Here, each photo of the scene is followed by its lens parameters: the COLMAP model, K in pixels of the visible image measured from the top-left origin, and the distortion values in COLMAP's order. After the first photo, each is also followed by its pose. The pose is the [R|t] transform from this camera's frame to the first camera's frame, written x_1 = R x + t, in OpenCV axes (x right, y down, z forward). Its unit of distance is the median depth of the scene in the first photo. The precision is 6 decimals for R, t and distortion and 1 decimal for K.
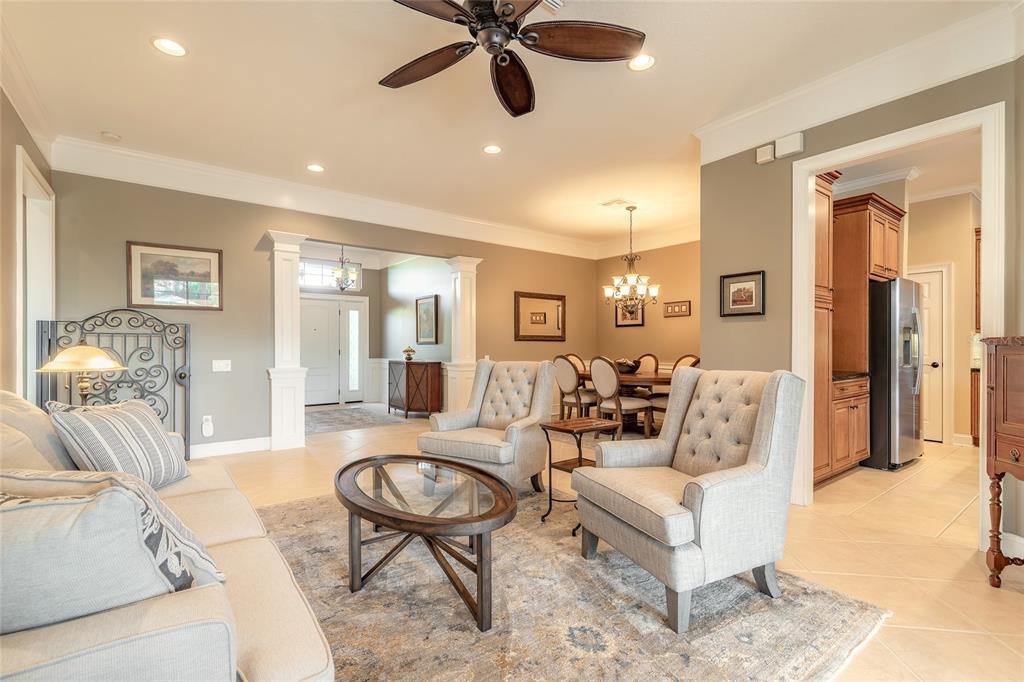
lens RADIAL K [[462.4, 0, 510.0], [0, 462.4, 344.7], [0, 0, 1]] dist [0.008472, -0.000822]
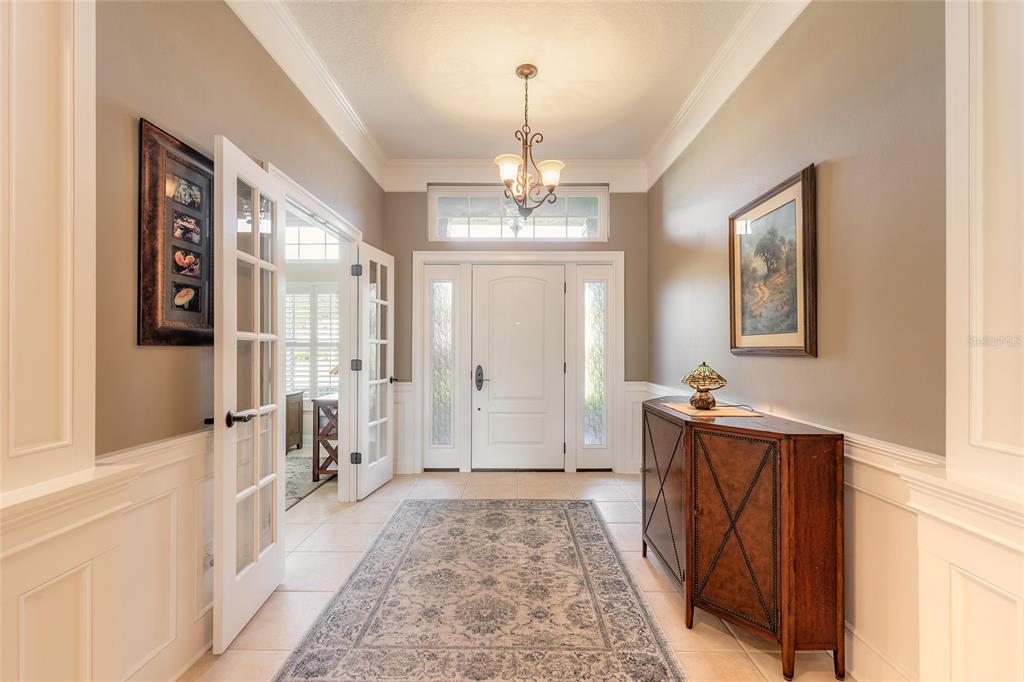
lens RADIAL K [[462.4, 0, 510.0], [0, 462.4, 344.7], [0, 0, 1]] dist [0.008472, -0.000822]
pose [[0.791008, -0.003604, -0.611795, -0.131580], [0.001228, 0.999990, -0.004304, -0.007655], [0.611804, 0.002653, 0.791005, 0.677203]]
